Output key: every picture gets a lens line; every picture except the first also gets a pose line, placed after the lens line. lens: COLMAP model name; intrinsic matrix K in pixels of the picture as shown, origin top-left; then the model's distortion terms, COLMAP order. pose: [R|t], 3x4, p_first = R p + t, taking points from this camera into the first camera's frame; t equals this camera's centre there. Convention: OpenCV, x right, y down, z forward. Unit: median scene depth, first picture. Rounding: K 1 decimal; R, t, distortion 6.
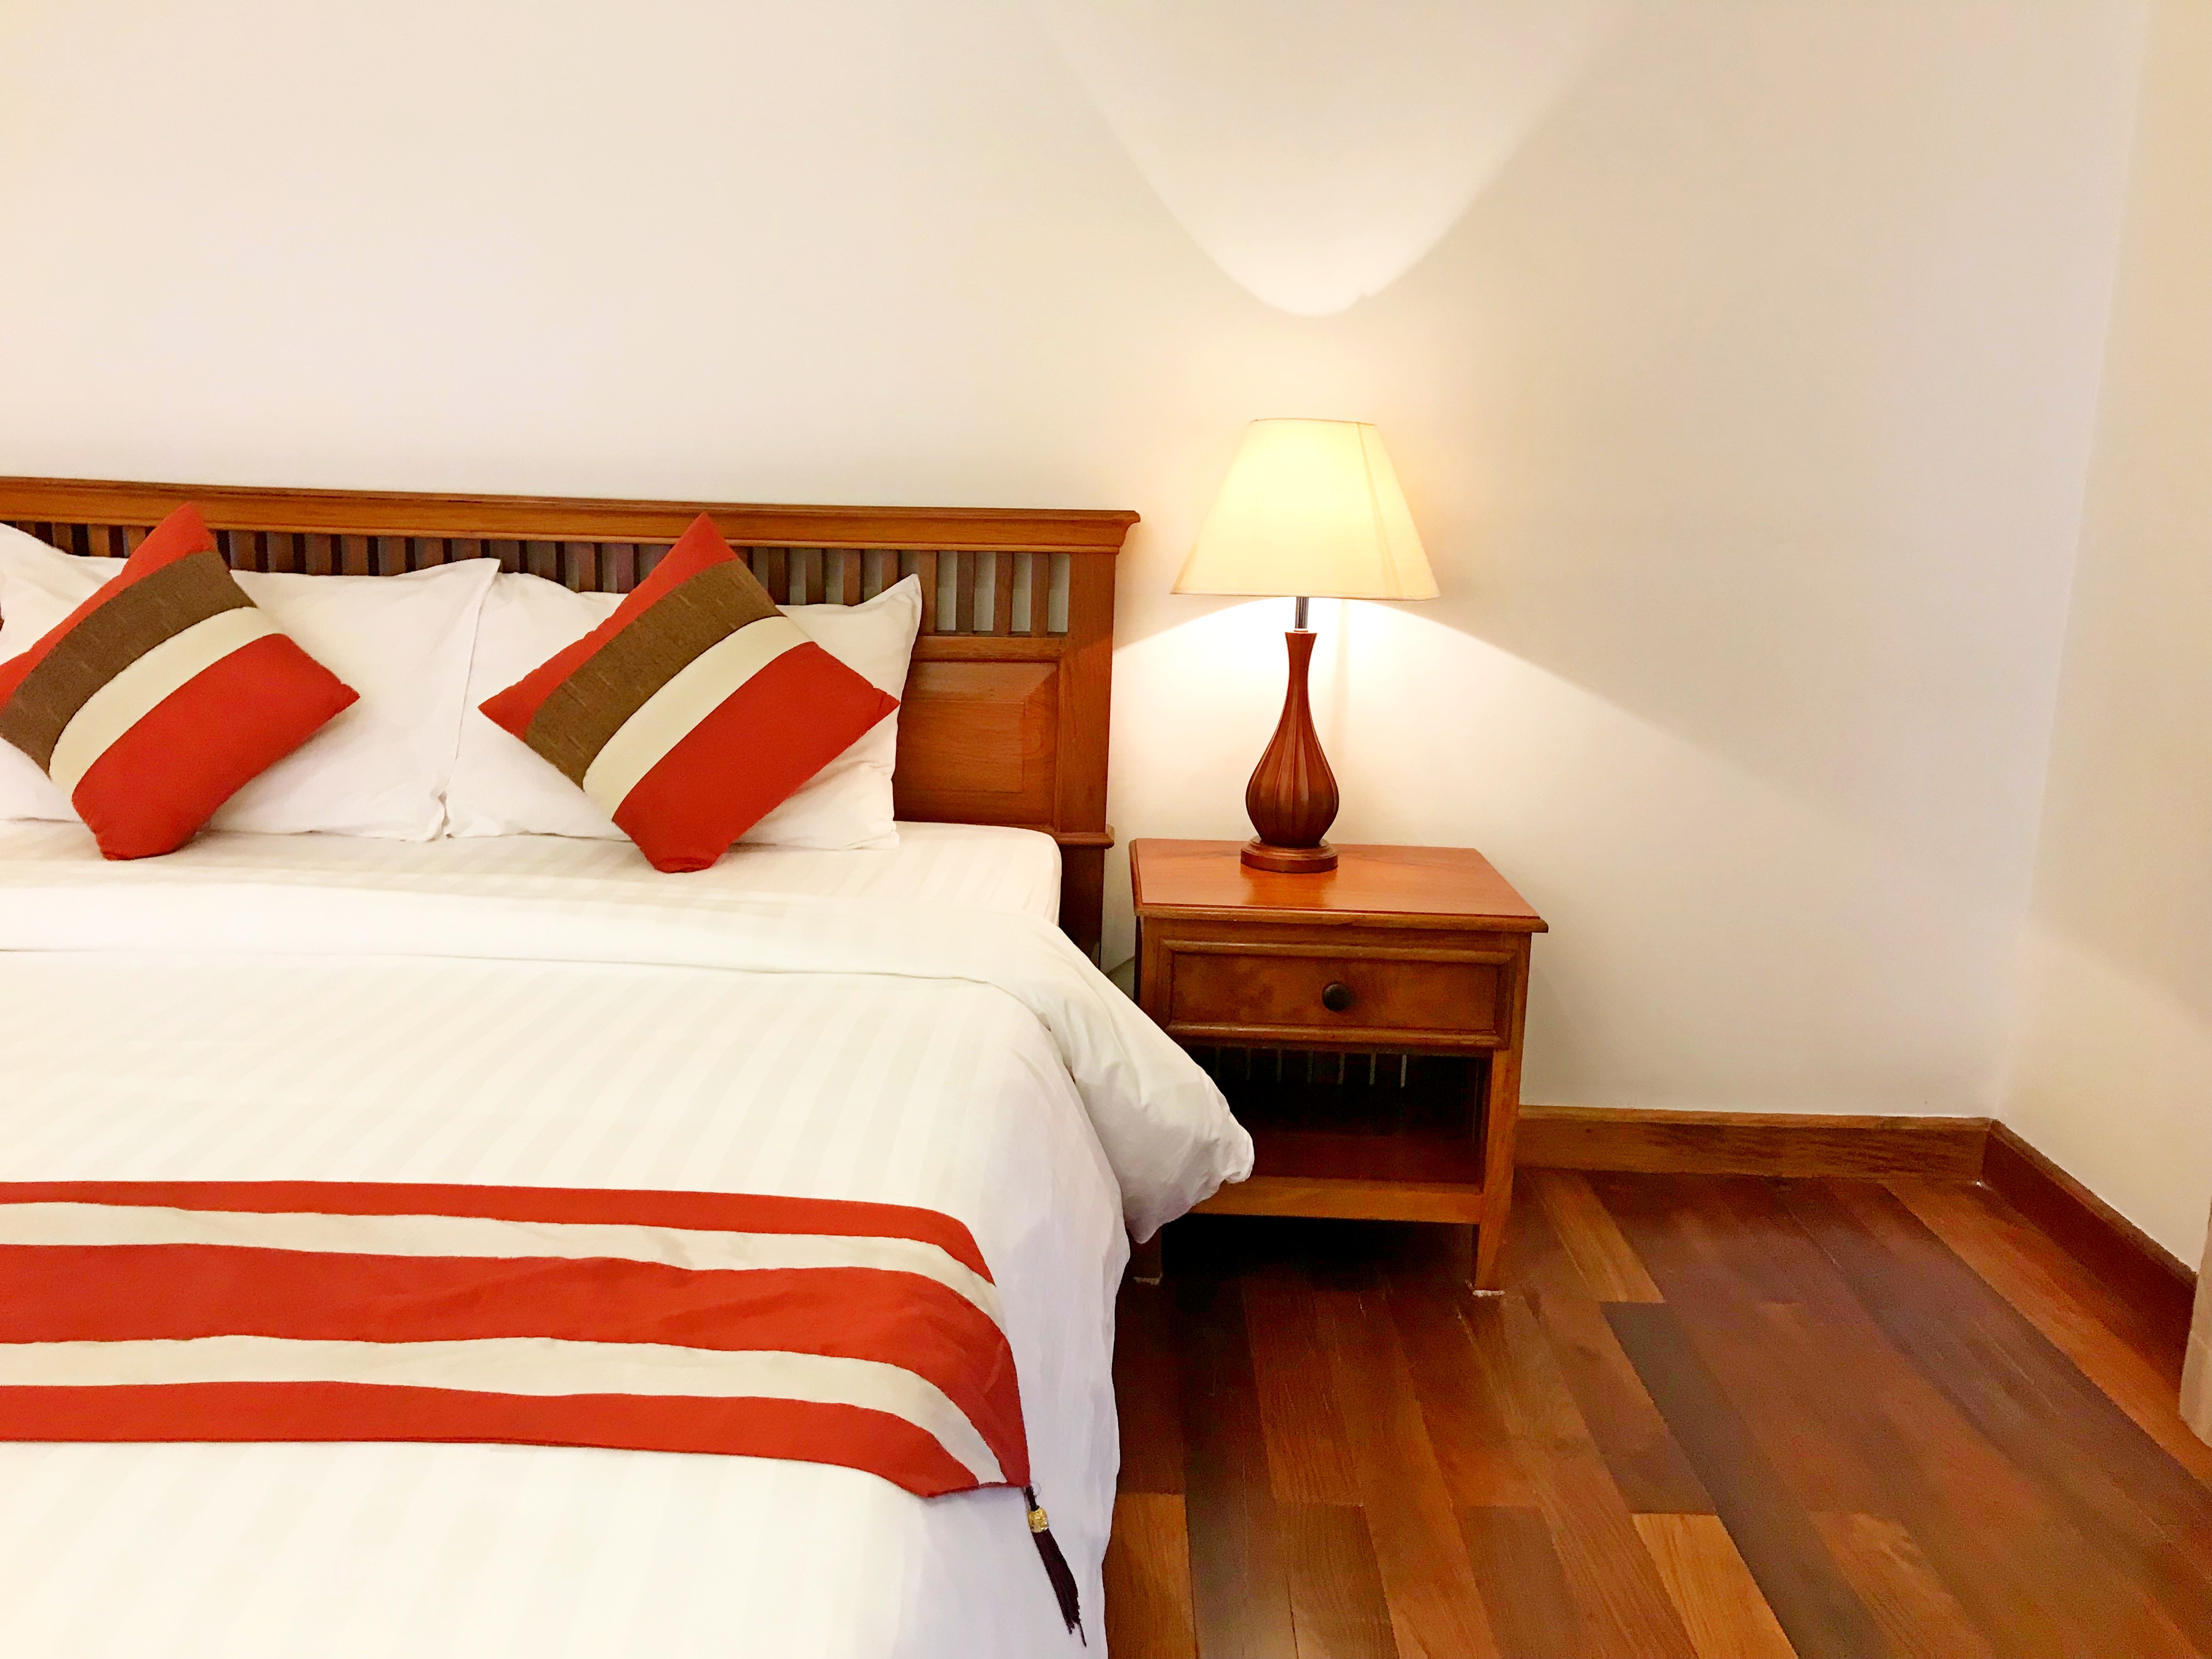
lens RADIAL K [[1753.1, 0, 1106.0], [0, 1753.1, 829.5], [0, 0, 1]] dist [0.008591, 0.002466]
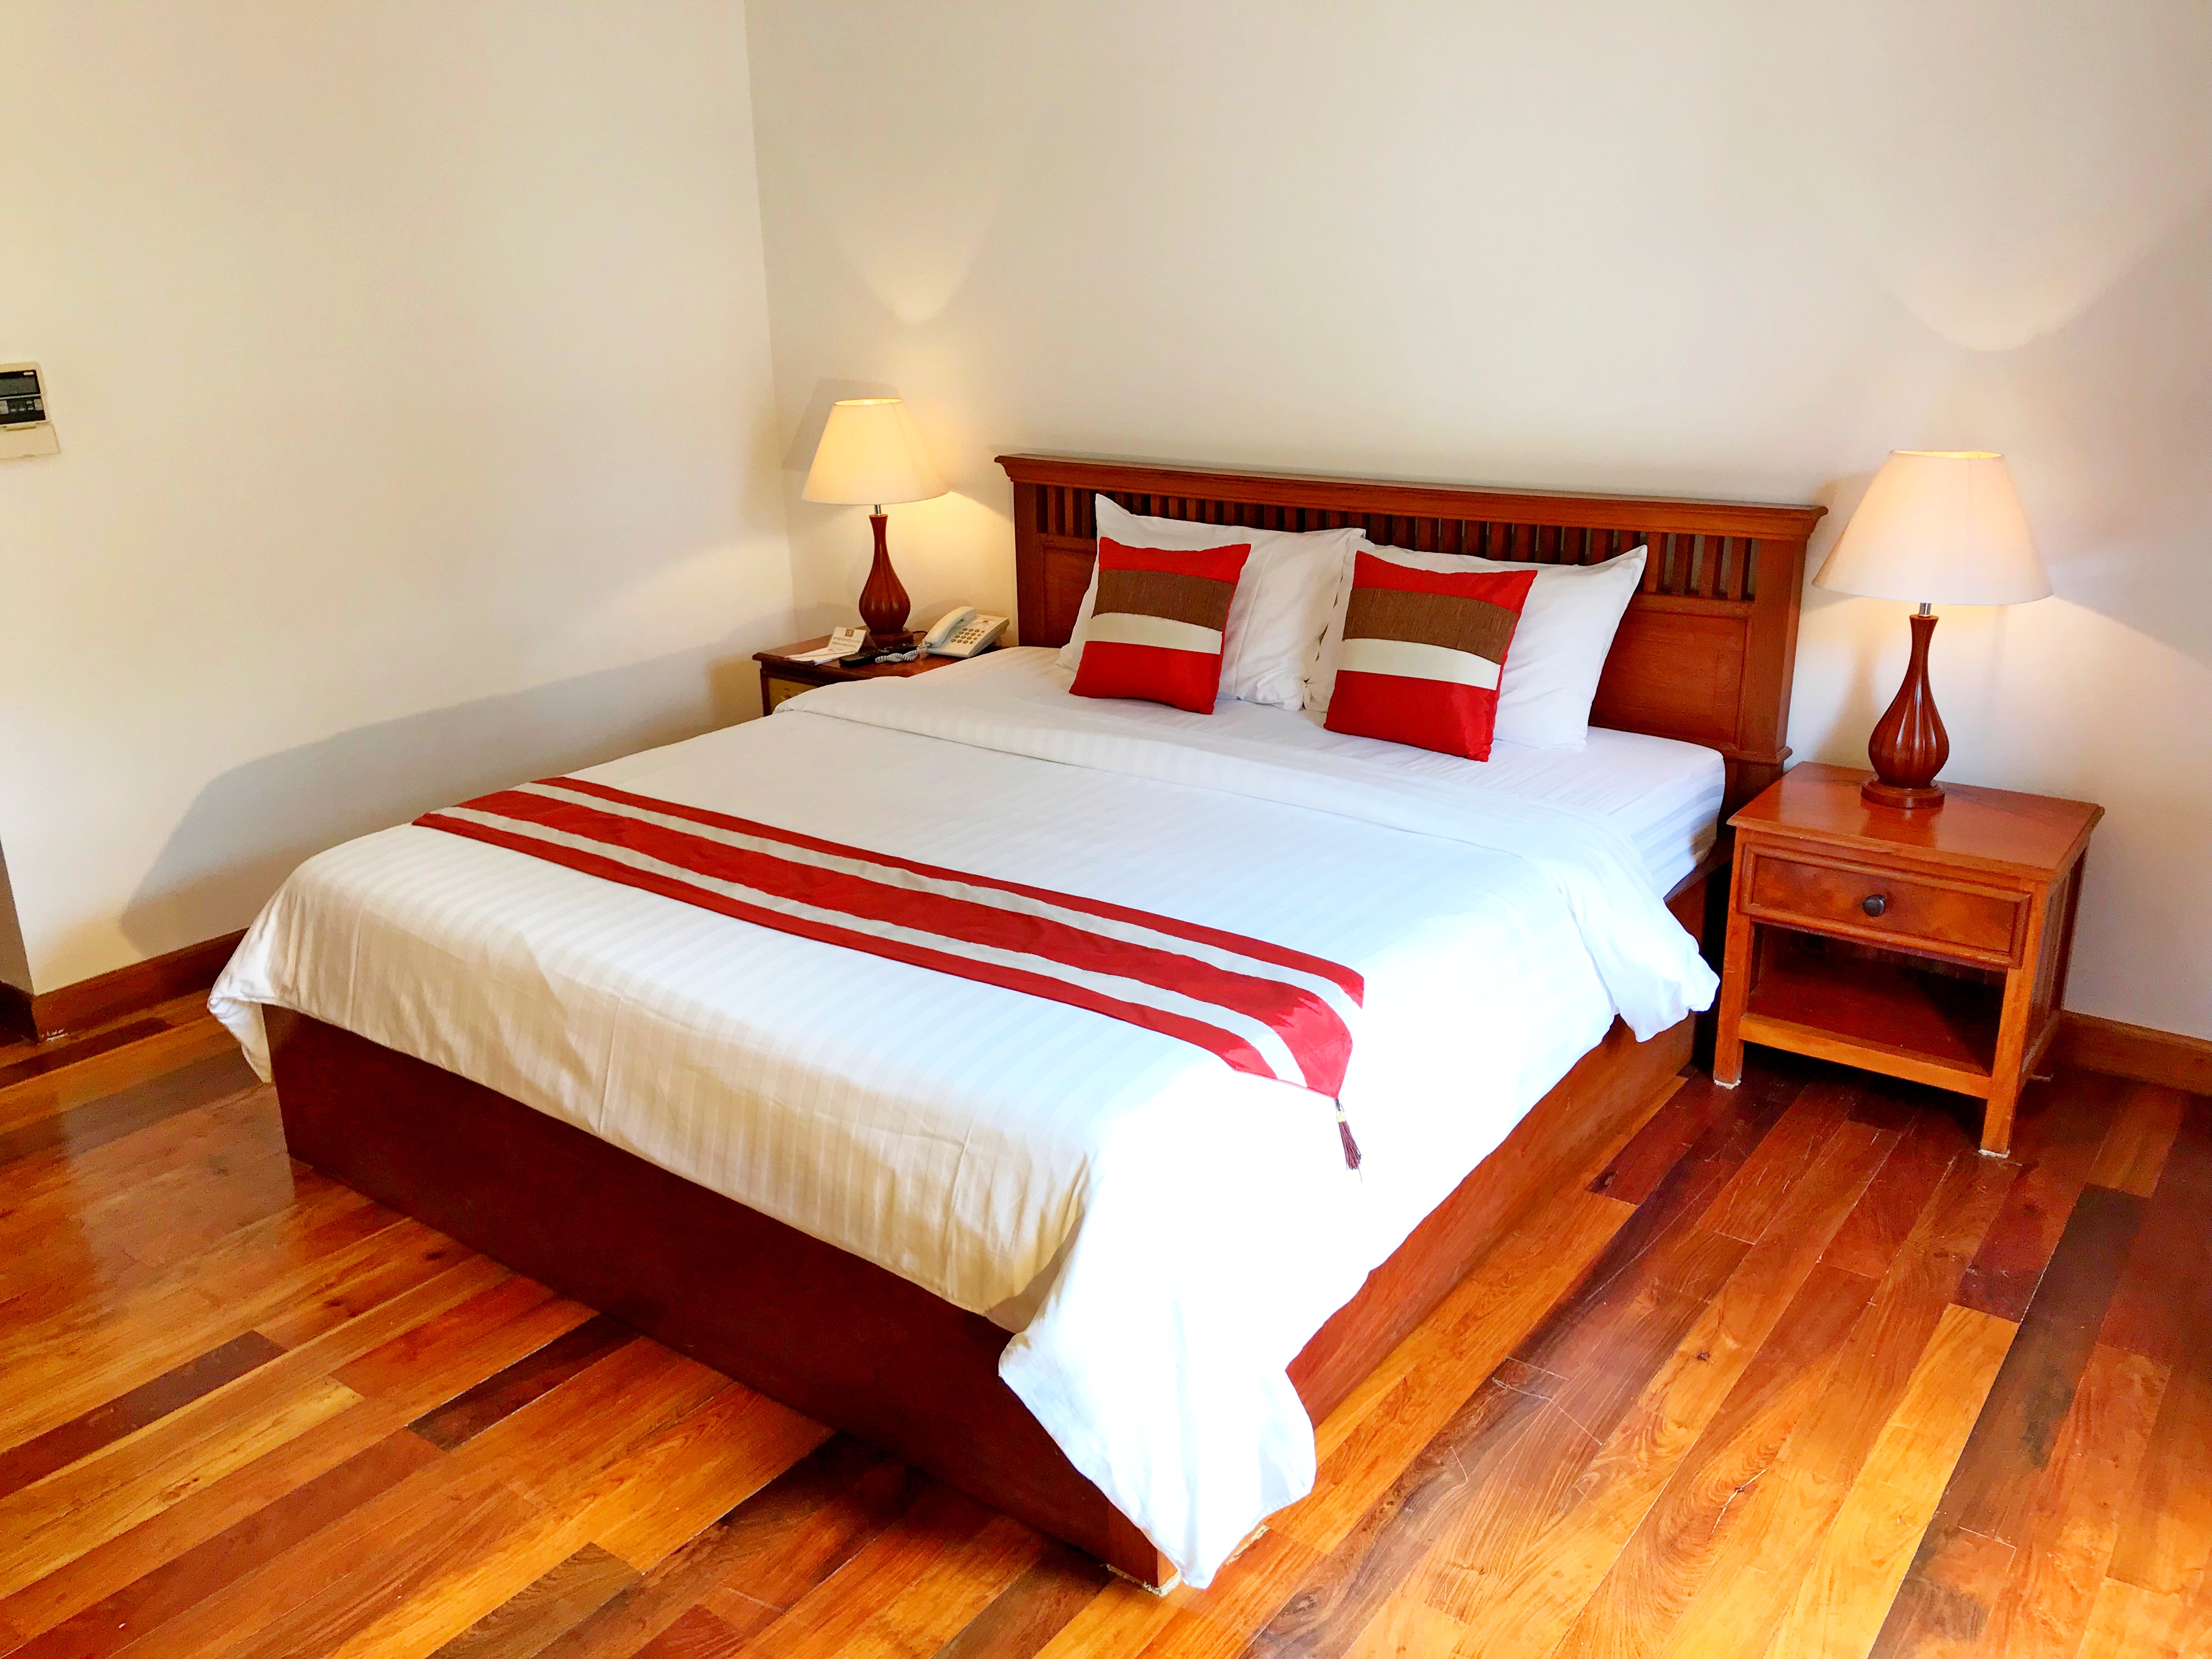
lens RADIAL K [[1798.8, 0, 1106.3], [0, 1798.8, 768.7], [0, 0, 1]] dist [0.011419, 0.003862]
pose [[0.804198, 0.118204, -0.582489, 0.404615], [-0.066352, 0.991753, 0.109648, -0.107200], [0.590647, -0.049530, 0.805409, -0.393044]]
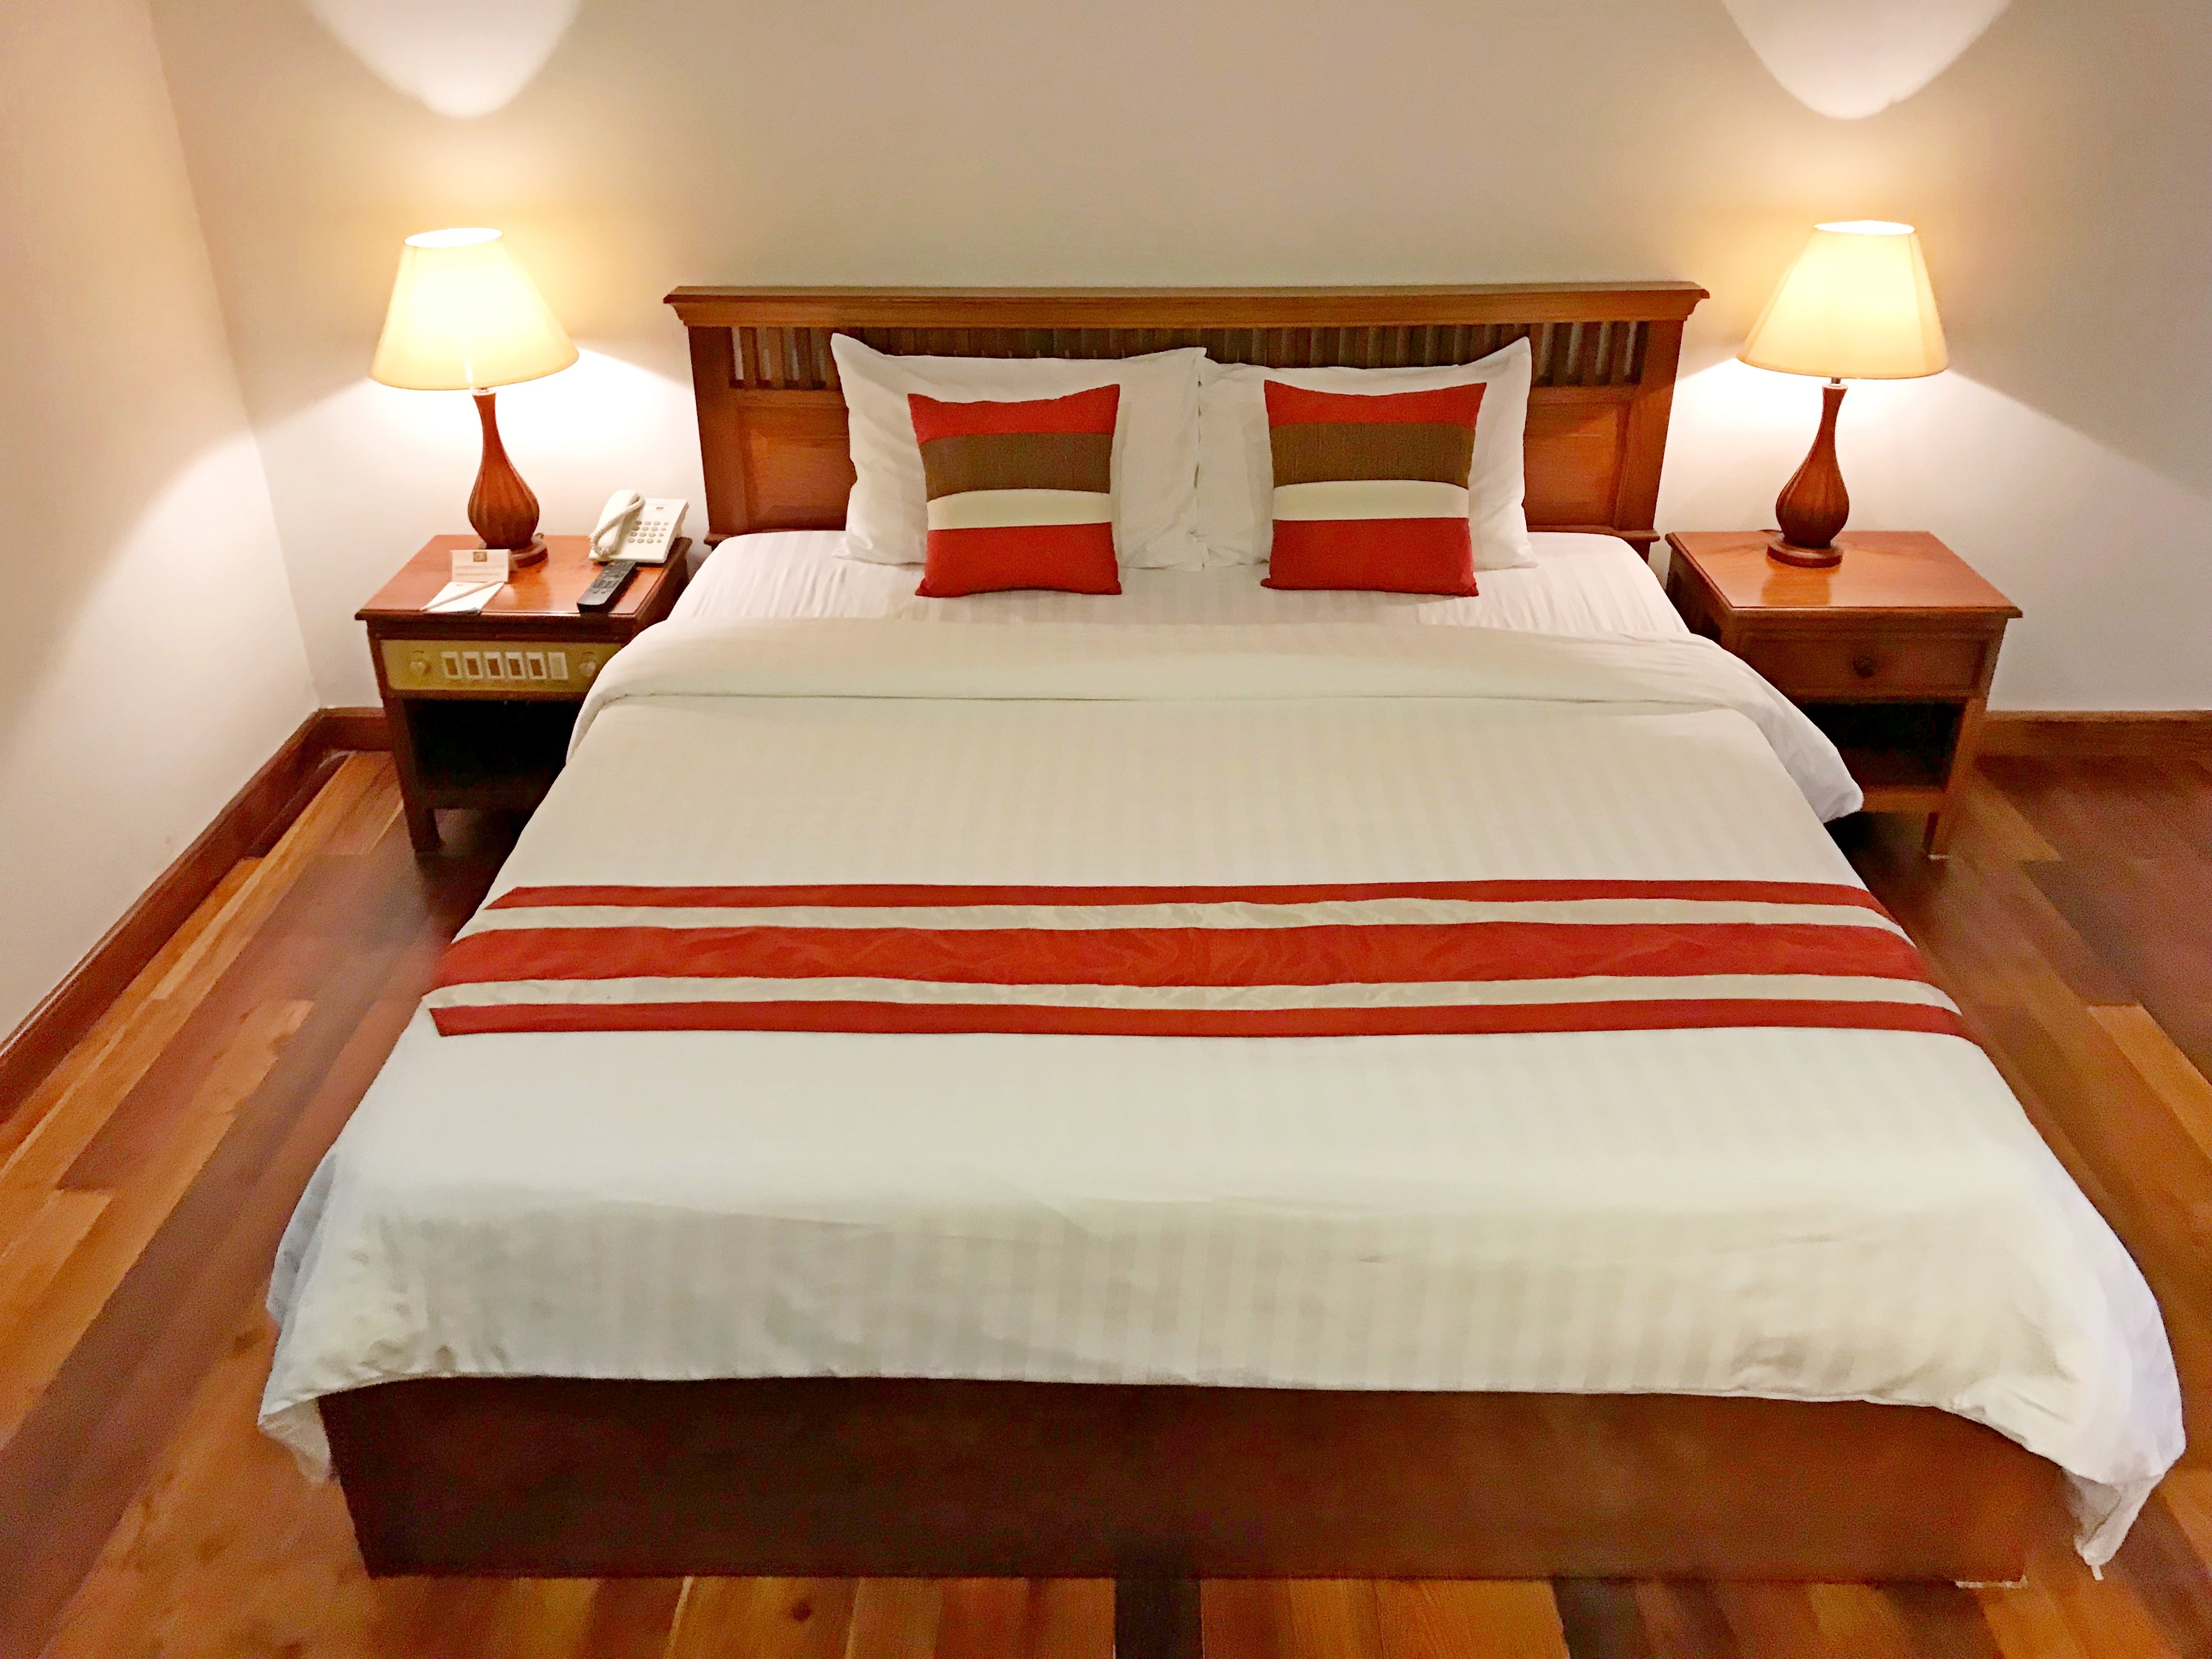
lens RADIAL K [[1793.7, 0, 1106.0], [0, 1793.7, 829.5], [0, 0, 1]] dist [0.005577, 0.001087]
pose [[0.999162, -0.032656, -0.024673, -0.417108], [0.038580, 0.952732, 0.301352, -0.223949], [0.013666, -0.302051, 0.953194, -0.408136]]
